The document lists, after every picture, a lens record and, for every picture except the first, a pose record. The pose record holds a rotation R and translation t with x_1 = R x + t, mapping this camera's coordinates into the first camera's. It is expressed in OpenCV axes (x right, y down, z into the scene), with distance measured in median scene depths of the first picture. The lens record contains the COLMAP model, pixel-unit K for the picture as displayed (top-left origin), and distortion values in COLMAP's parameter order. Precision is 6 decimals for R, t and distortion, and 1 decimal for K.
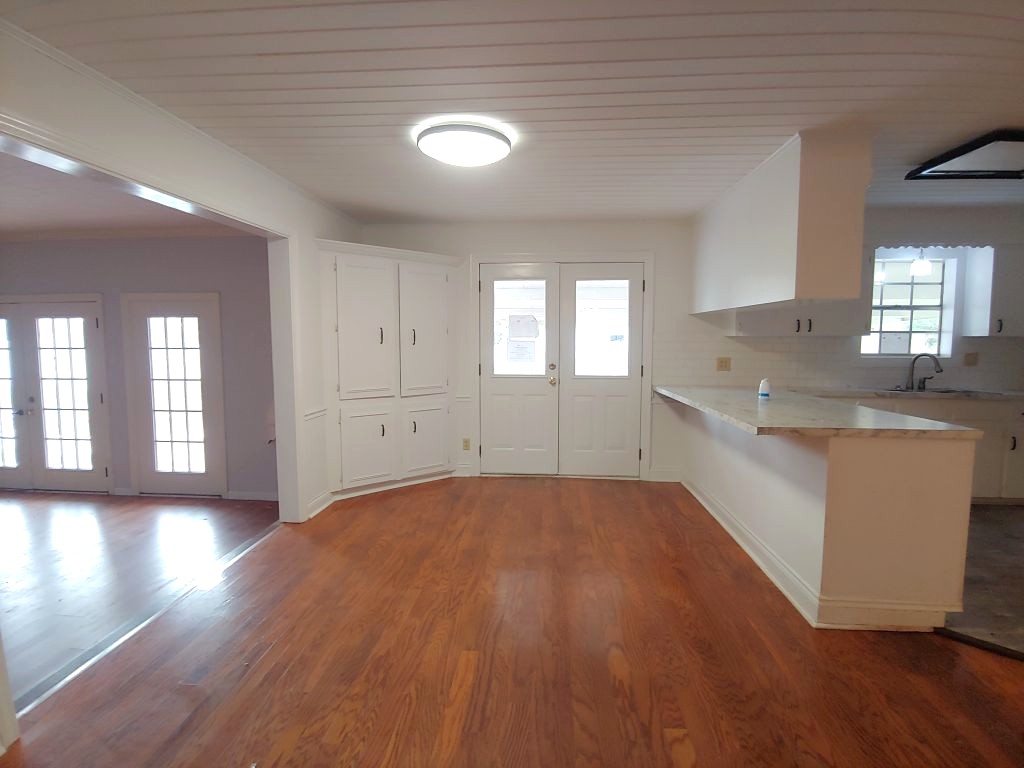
lens RADIAL K [[505.6, 0, 512.0], [0, 505.6, 384.0], [0, 0, 1]] dist [-0.010675, 0.000368]
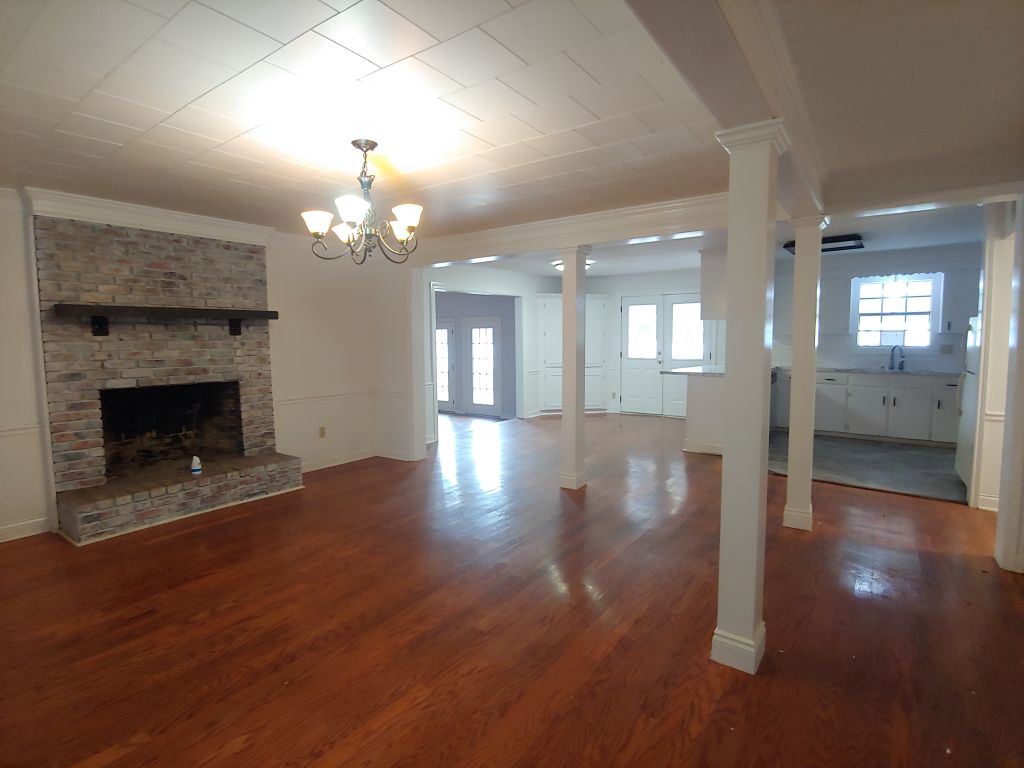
lens RADIAL K [[505.6, 0, 512.0], [0, 505.6, 384.0], [0, 0, 1]] dist [-0.010675, 0.000368]
pose [[0.856817, 0.037435, -0.514260, 0.549935], [-0.030482, 0.999294, 0.021957, 0.050387], [0.514719, -0.003138, 0.857353, -0.778336]]
